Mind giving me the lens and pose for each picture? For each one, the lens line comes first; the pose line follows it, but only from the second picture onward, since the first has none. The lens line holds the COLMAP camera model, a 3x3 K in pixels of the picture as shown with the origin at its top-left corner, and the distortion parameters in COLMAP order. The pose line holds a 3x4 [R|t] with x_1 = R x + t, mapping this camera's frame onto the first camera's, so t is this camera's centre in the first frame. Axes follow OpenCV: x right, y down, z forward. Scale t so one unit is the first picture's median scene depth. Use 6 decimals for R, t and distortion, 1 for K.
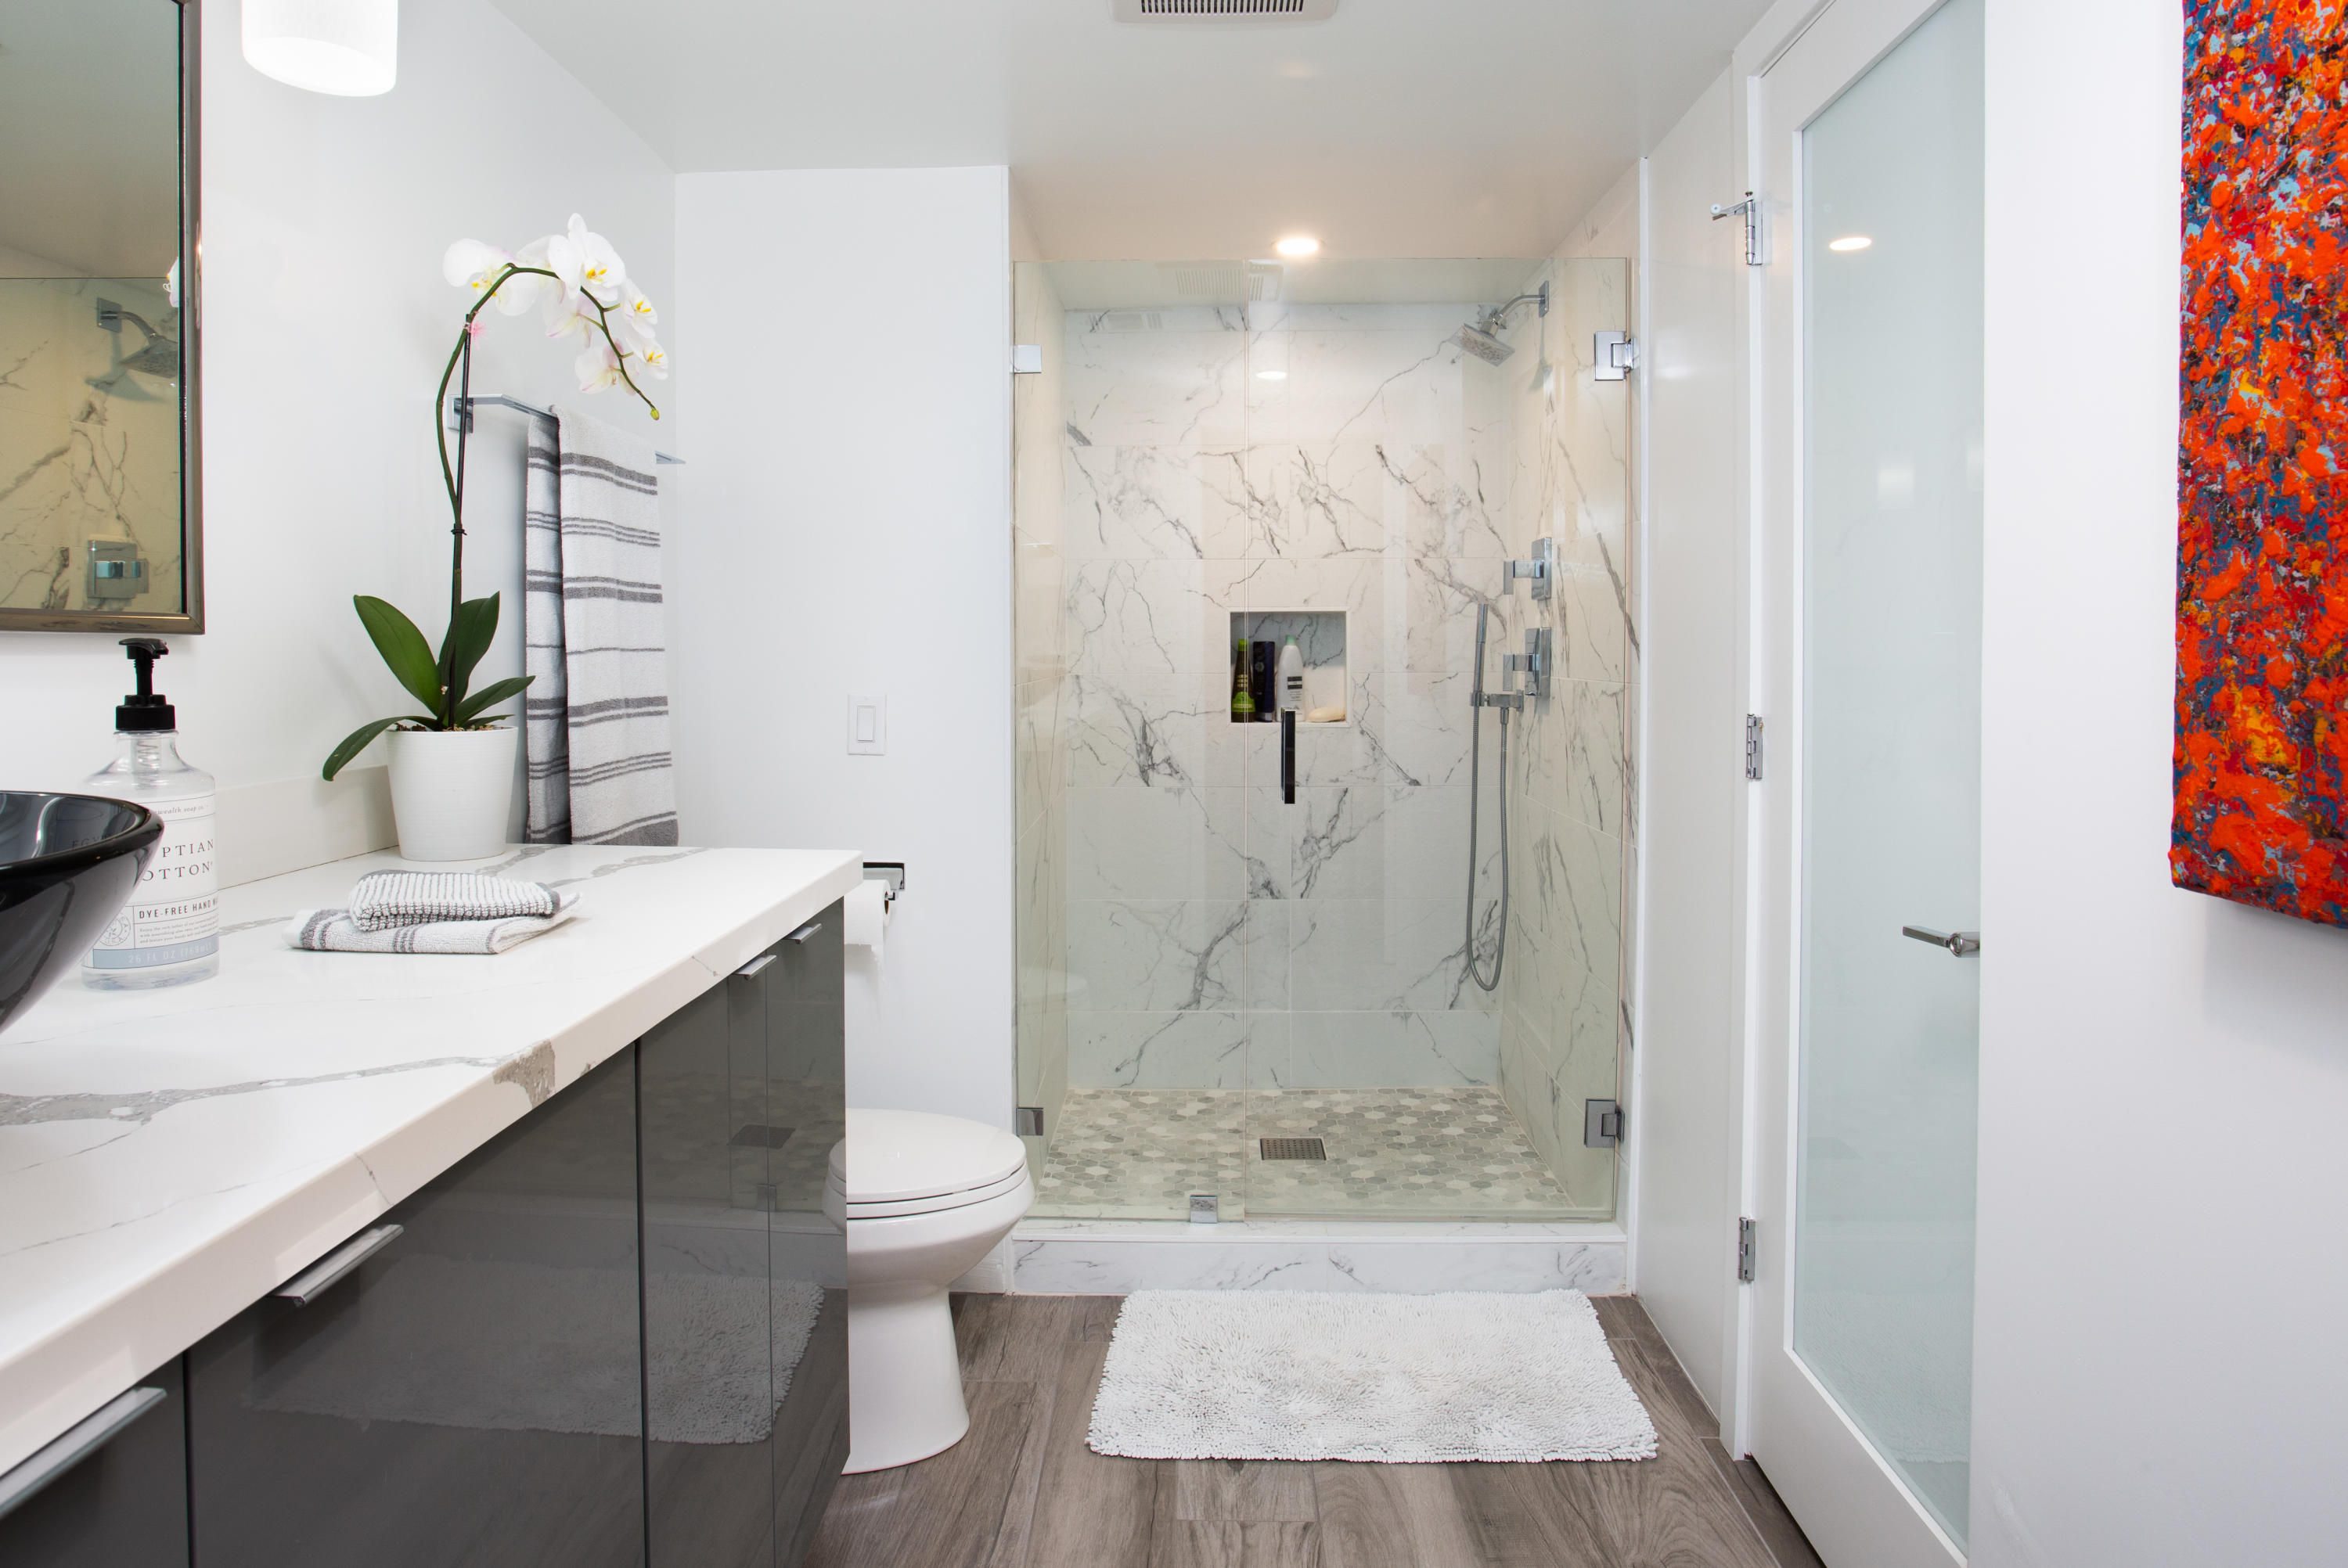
lens RADIAL K [[1415.8, 0, 1176.4], [0, 1415.8, 680.2], [0, 0, 1]] dist [-0.097303, 0.064082]
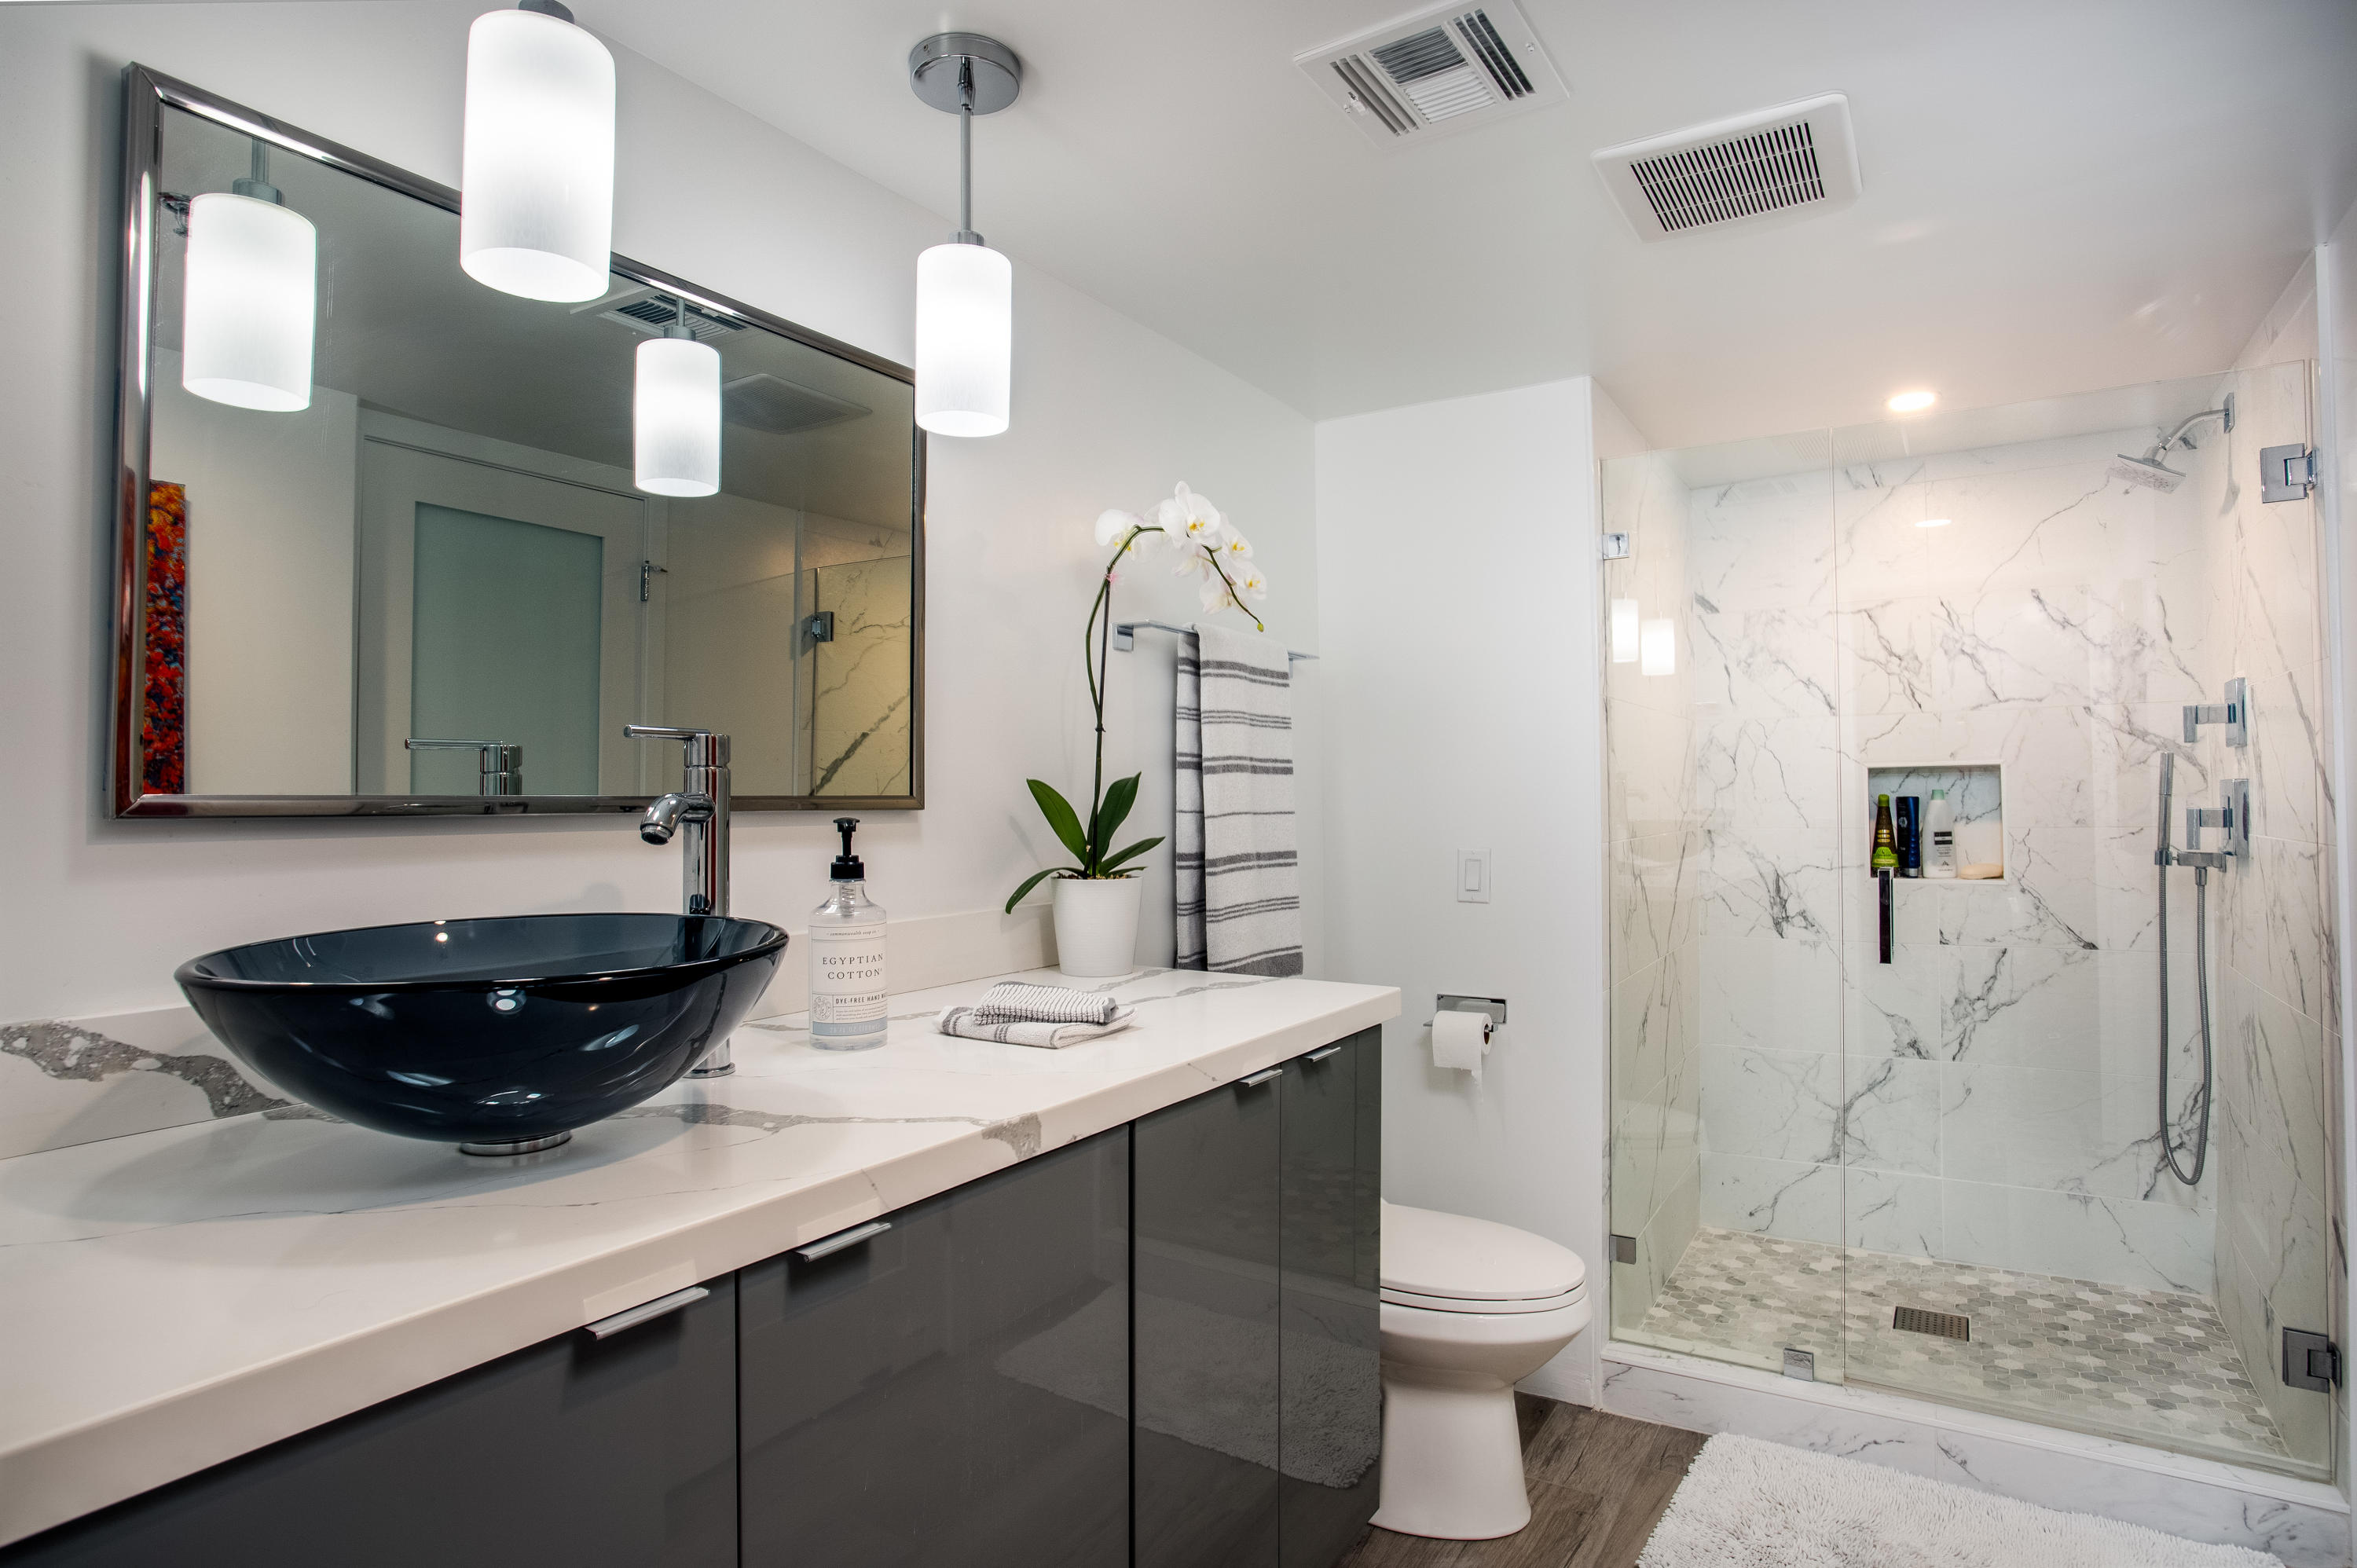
lens RADIAL K [[1289.8, 0, 1222.0], [0, 1289.8, 753.6], [0, 0, 1]] dist [-0.076921, 0.042556]
pose [[0.867480, -0.023026, -0.496940, 0.143514], [-0.004106, 0.998563, -0.053436, -0.012776], [0.497456, 0.048395, 0.866138, -0.013524]]
